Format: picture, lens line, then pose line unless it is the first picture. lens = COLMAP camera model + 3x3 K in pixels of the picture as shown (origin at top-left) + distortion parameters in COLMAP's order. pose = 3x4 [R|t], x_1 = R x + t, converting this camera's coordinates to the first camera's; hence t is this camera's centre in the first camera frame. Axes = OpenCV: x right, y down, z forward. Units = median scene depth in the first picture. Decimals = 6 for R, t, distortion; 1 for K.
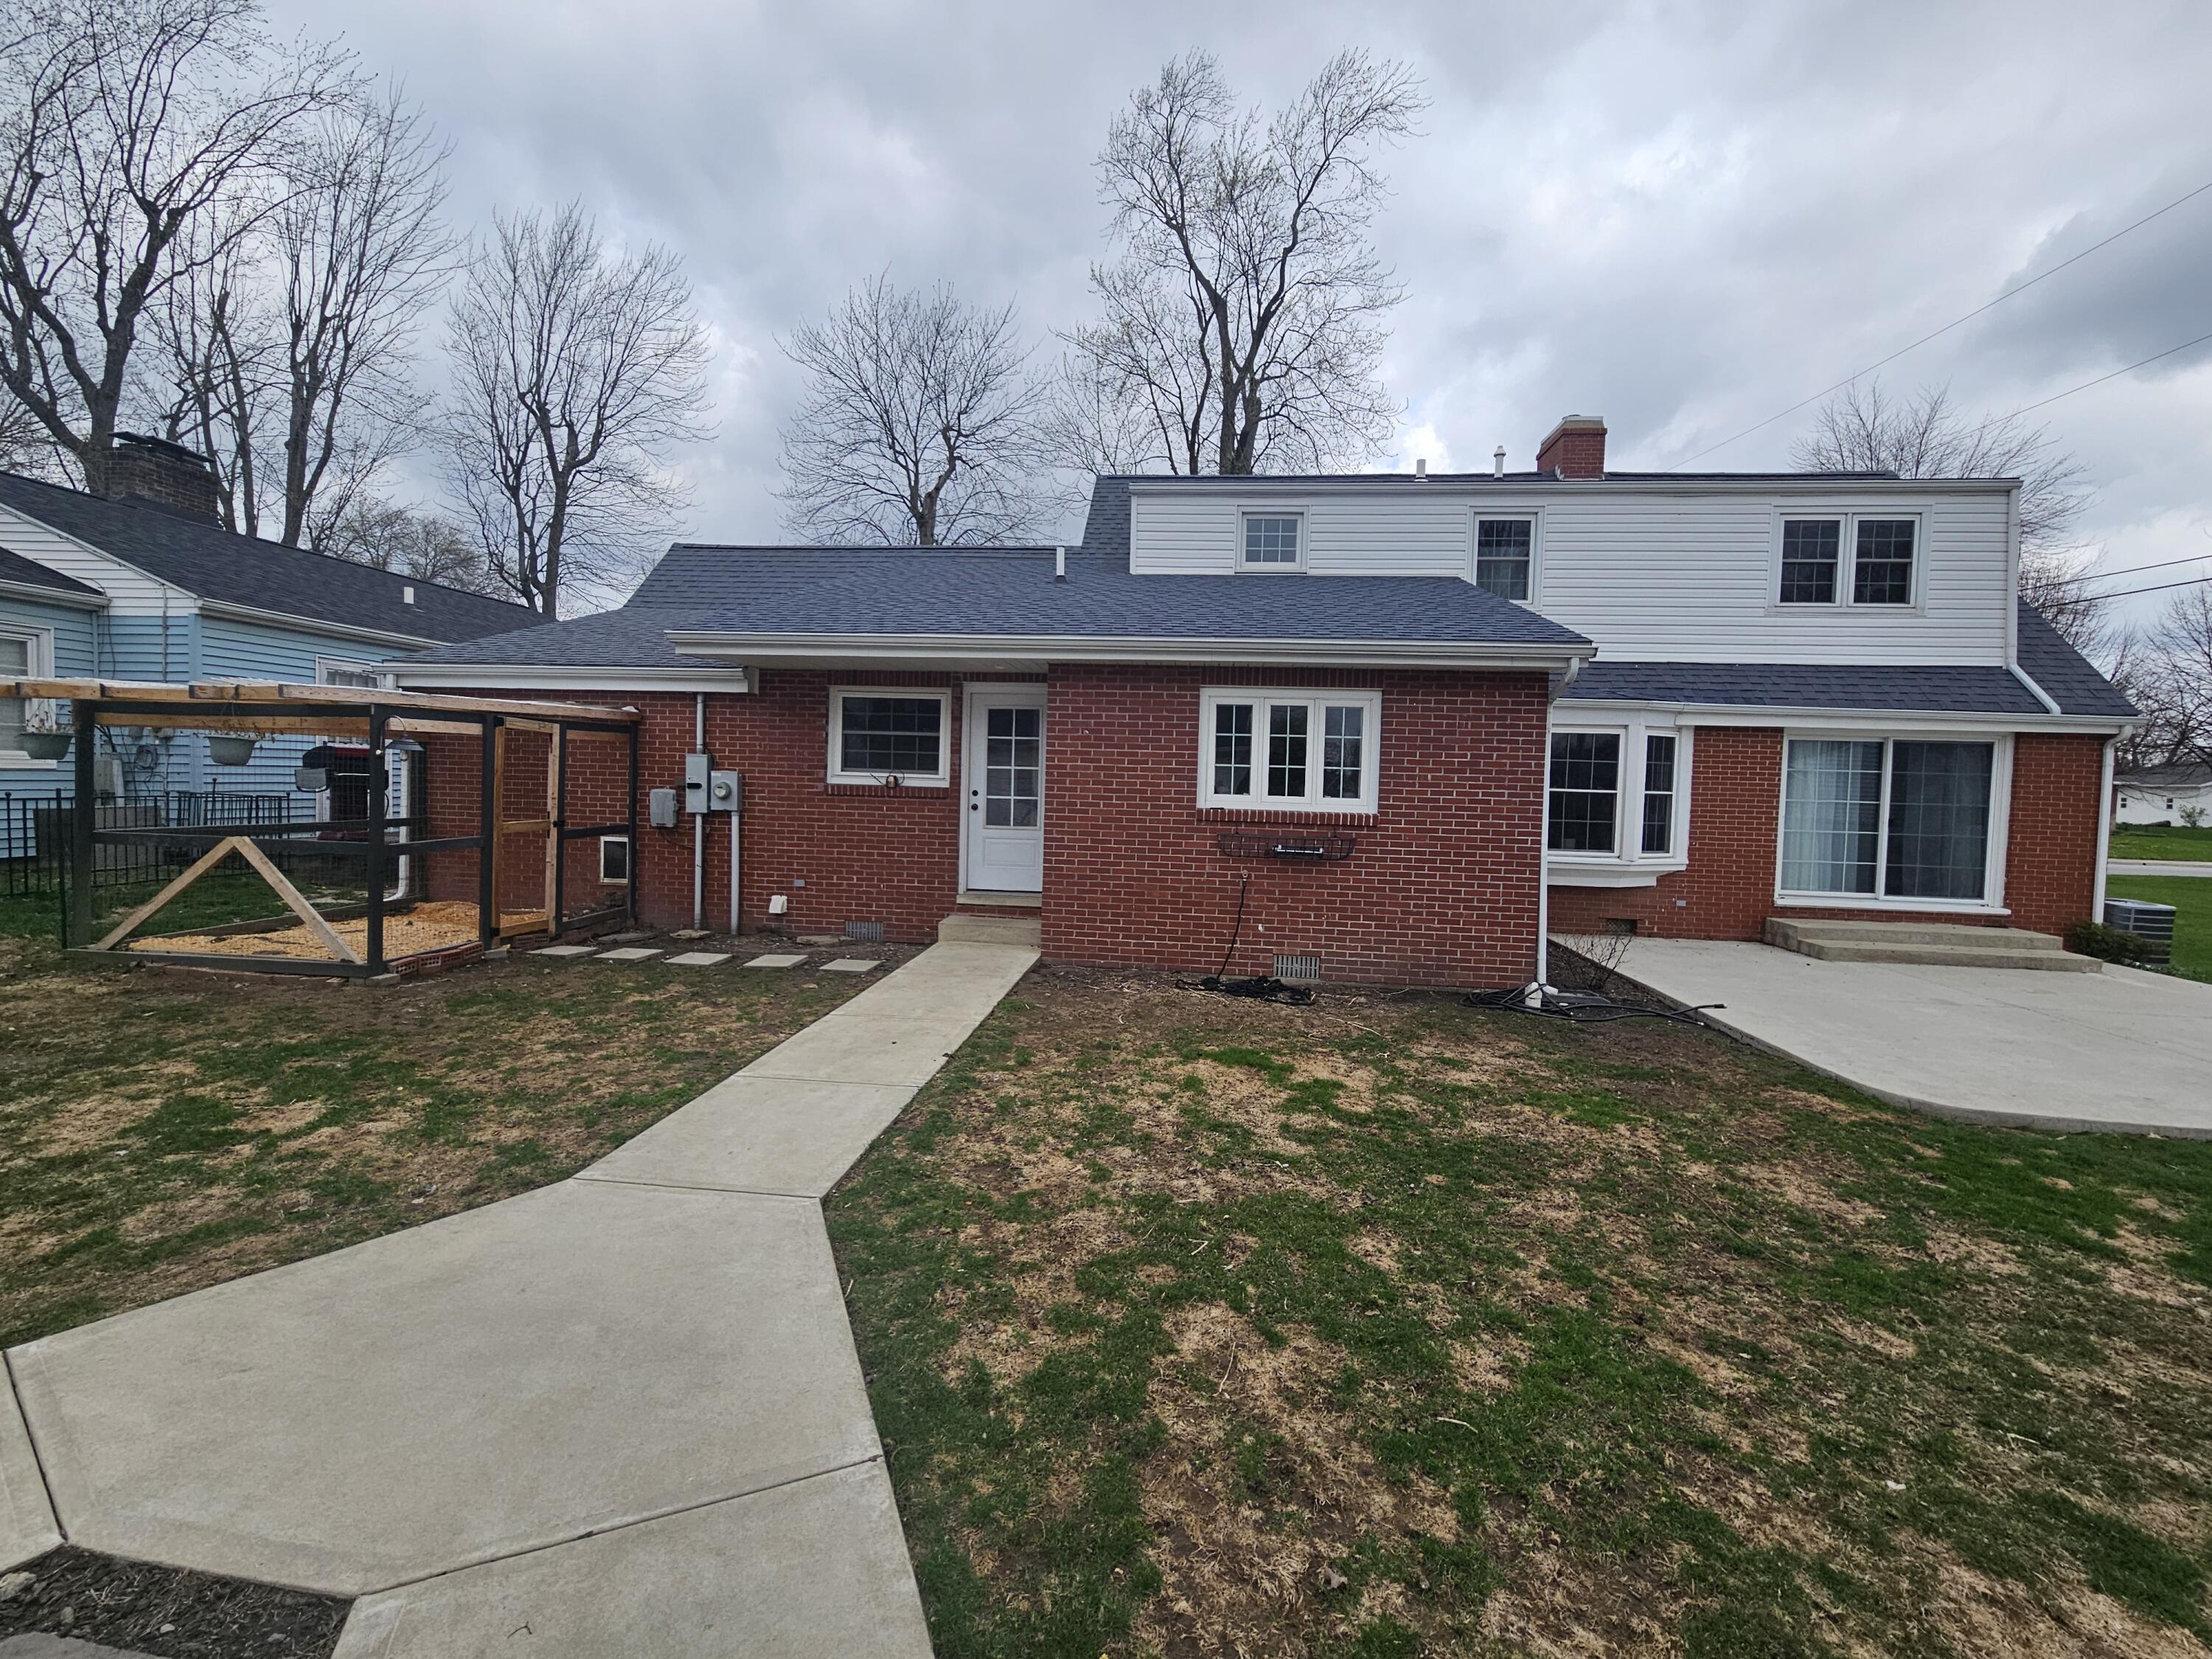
lens RADIAL K [[909.8, 0, 1120.2], [0, 909.8, 811.0], [0, 0, 1]] dist [0.000289, -0.000048]
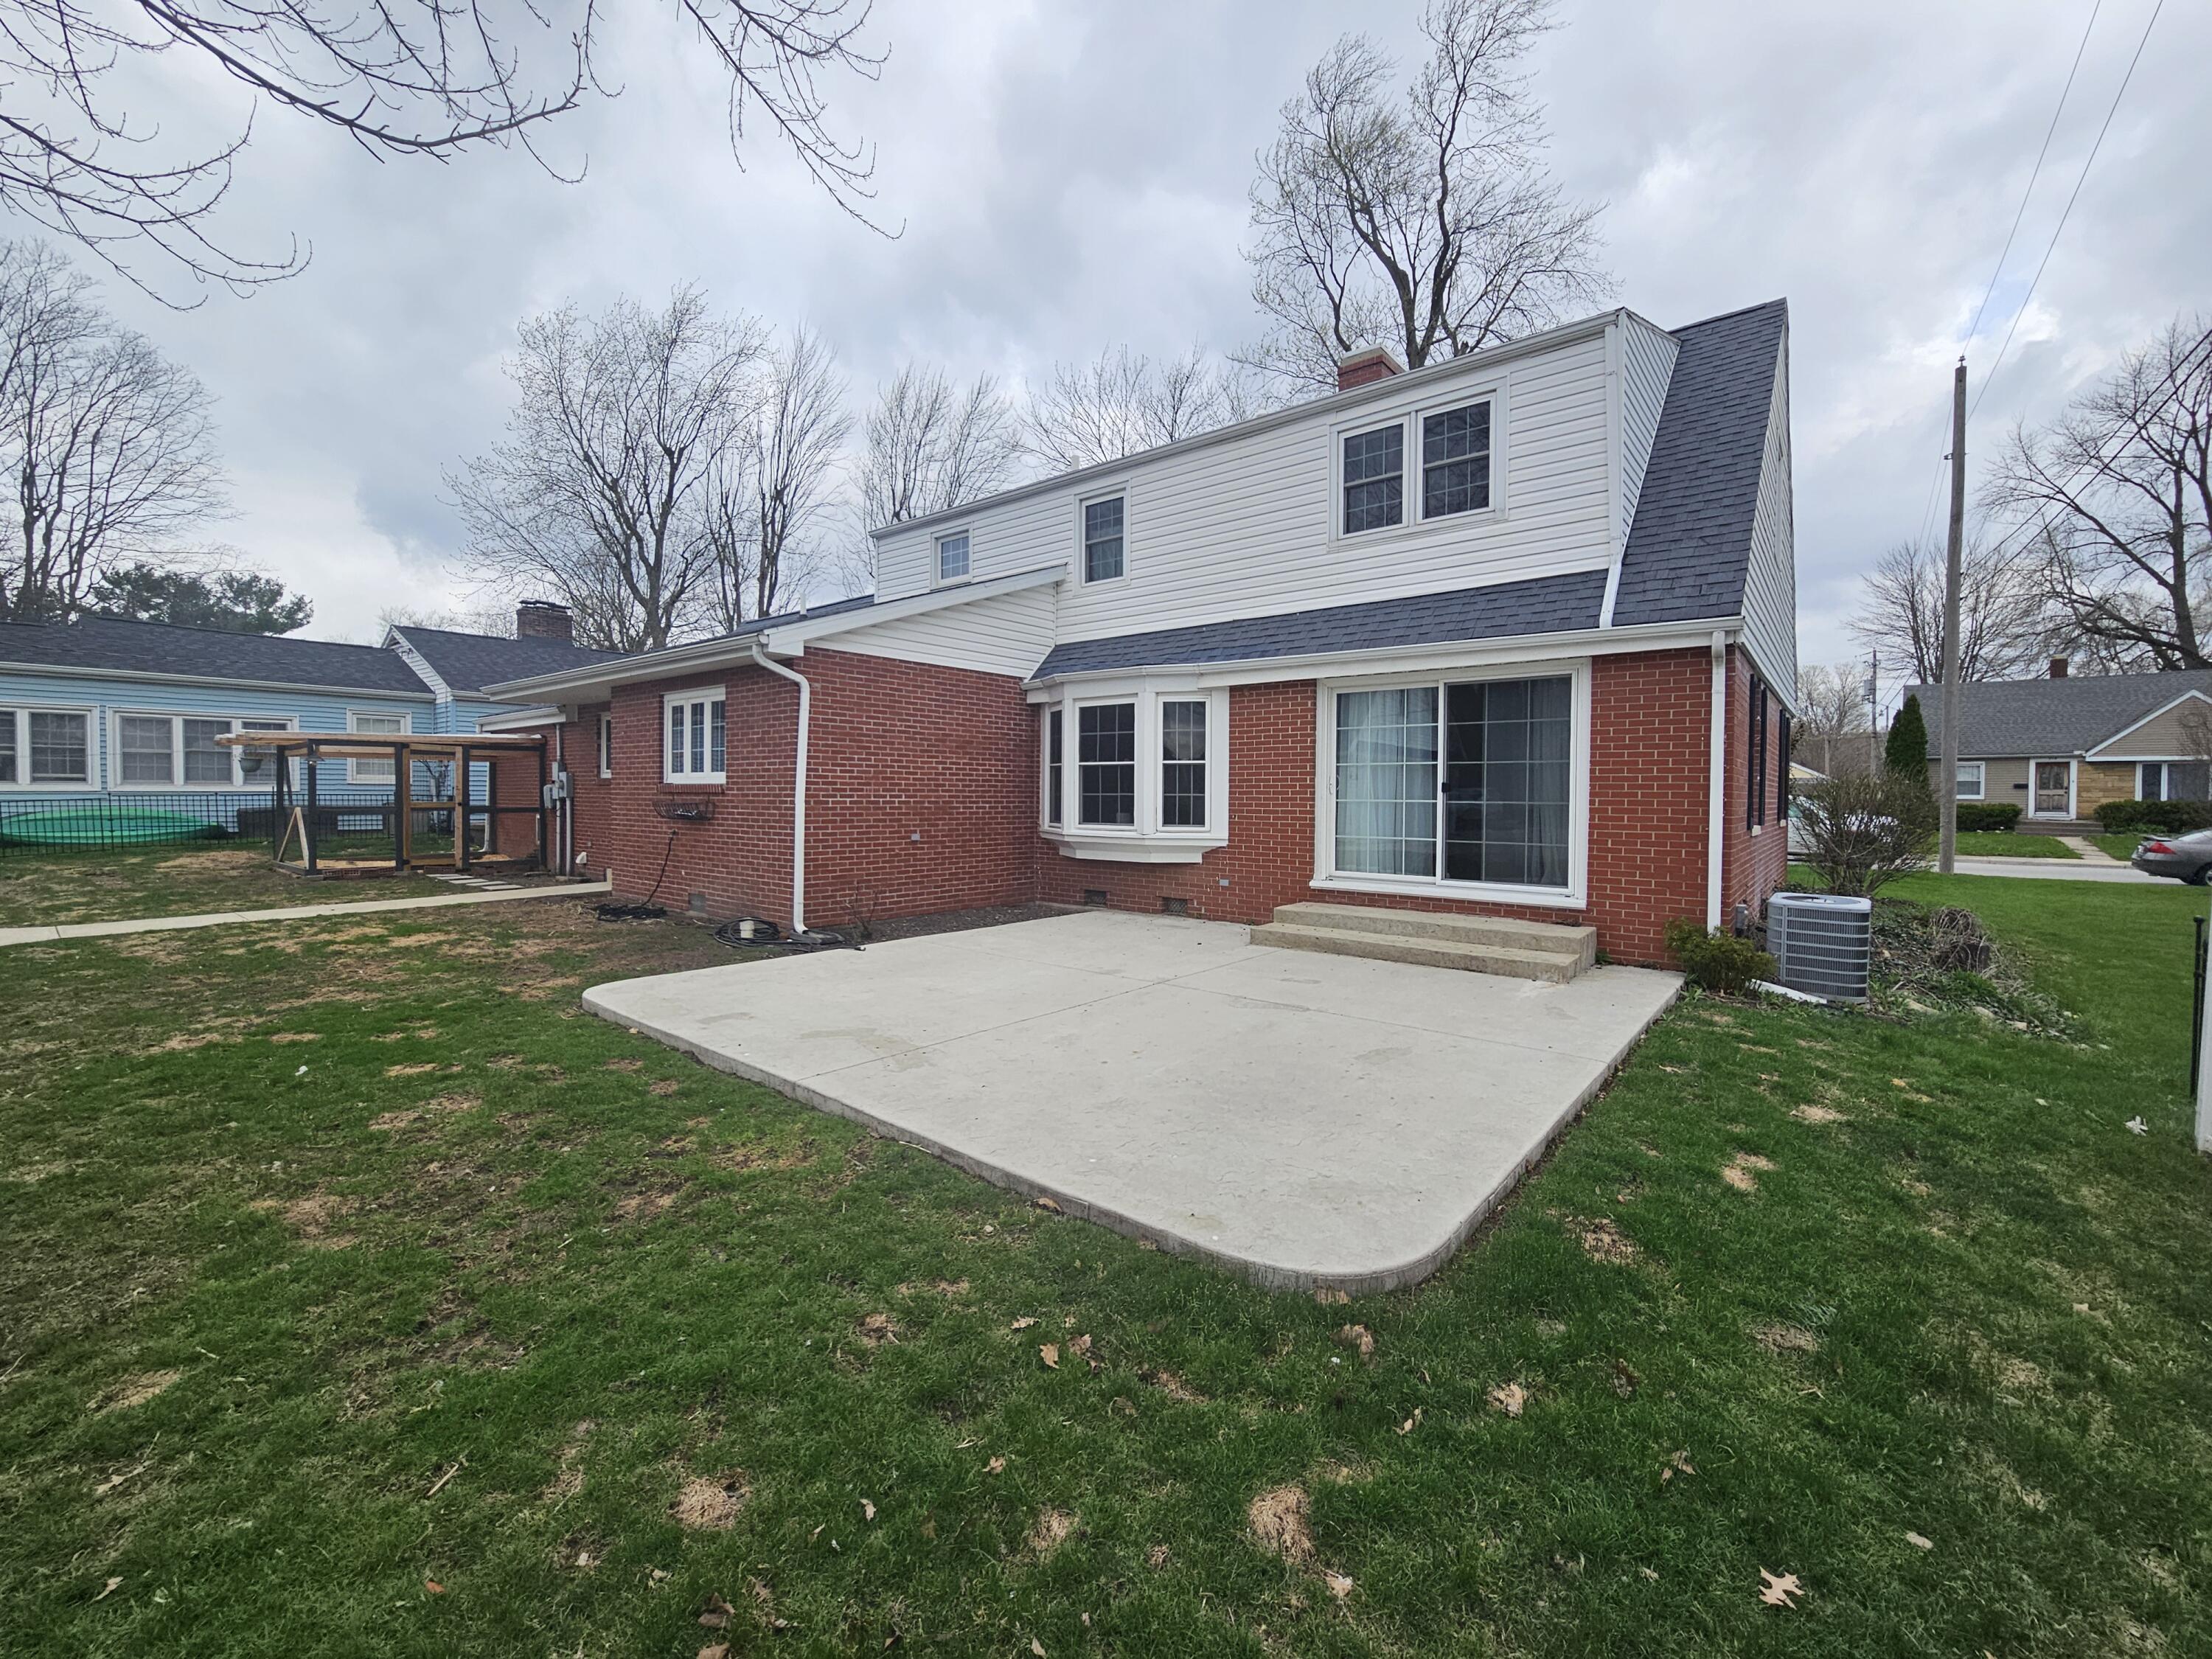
lens RADIAL K [[909.8, 0, 1120.2], [0, 909.8, 811.0], [0, 0, 1]] dist [0.000289, -0.000048]
pose [[0.837059, -0.013817, -0.546939, 1.033310], [-0.000606, 0.999657, -0.026181, 0.053983], [0.547113, 0.022246, 0.836763, 0.181207]]
